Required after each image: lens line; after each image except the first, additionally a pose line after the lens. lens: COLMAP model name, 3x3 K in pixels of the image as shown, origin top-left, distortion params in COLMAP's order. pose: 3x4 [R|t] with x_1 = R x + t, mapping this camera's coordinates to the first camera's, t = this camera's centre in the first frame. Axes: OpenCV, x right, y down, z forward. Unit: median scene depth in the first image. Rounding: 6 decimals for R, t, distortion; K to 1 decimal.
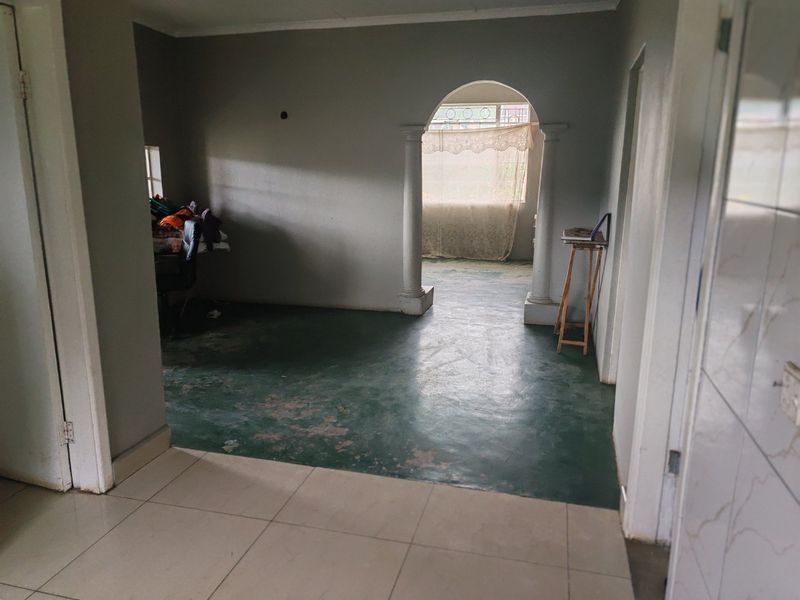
lens RADIAL K [[615.3, 0, 401.0], [0, 615.3, 303.1], [0, 0, 1]] dist [0.037324, -0.016823]
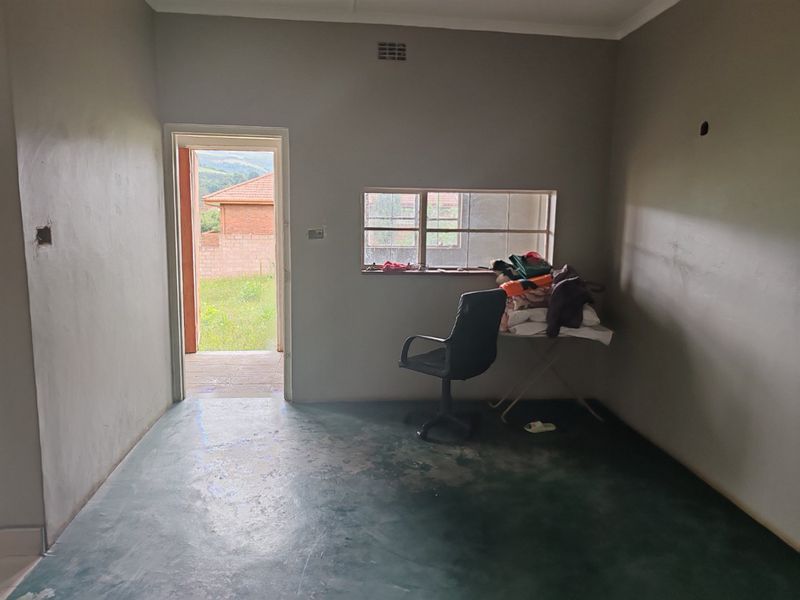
lens RADIAL K [[615.3, 0, 401.0], [0, 615.3, 303.1], [0, 0, 1]] dist [0.037324, -0.016823]
pose [[0.349429, 0.142954, -0.925993, 0.259914], [-0.219487, 0.973282, 0.067430, -0.127260], [0.910892, 0.179681, 0.371470, 0.566752]]
